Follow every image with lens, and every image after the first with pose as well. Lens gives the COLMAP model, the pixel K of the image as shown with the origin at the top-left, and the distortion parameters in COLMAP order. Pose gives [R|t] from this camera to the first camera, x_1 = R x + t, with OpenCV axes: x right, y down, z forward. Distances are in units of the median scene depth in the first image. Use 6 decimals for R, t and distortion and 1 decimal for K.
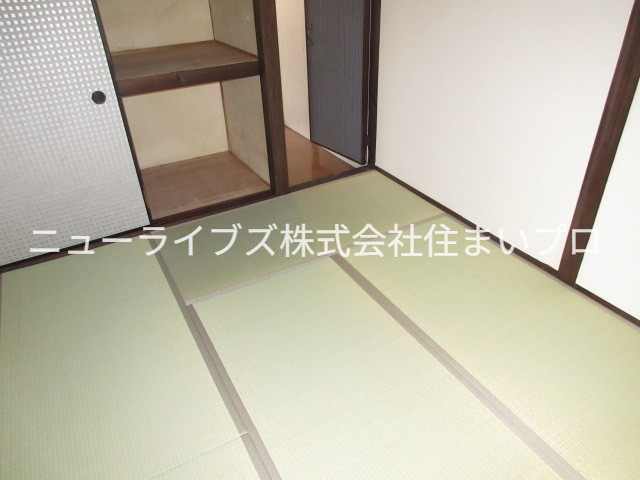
lens RADIAL K [[471.3, 0, 320.0], [0, 471.3, 240.0], [0, 0, 1]] dist [0.005966, 0.002085]
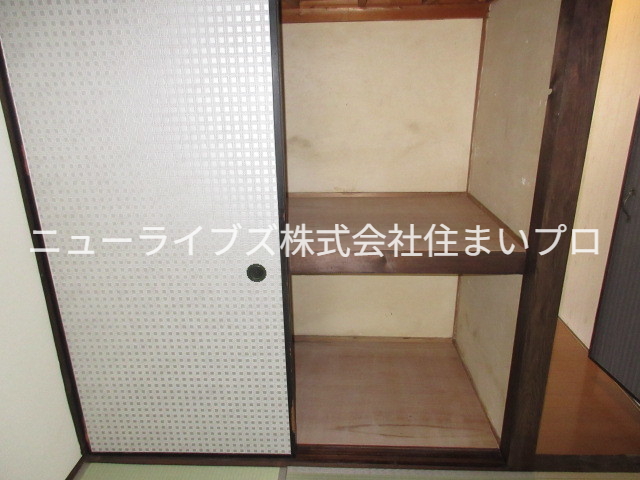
lens RADIAL K [[471.3, 0, 320.0], [0, 471.3, 240.0], [0, 0, 1]] dist [0.005966, 0.002085]
pose [[0.850547, 0.191472, -0.489805, -0.056828], [-0.289044, 0.948279, -0.131228, -0.210103], [0.439345, 0.253191, 0.861899, 0.338279]]
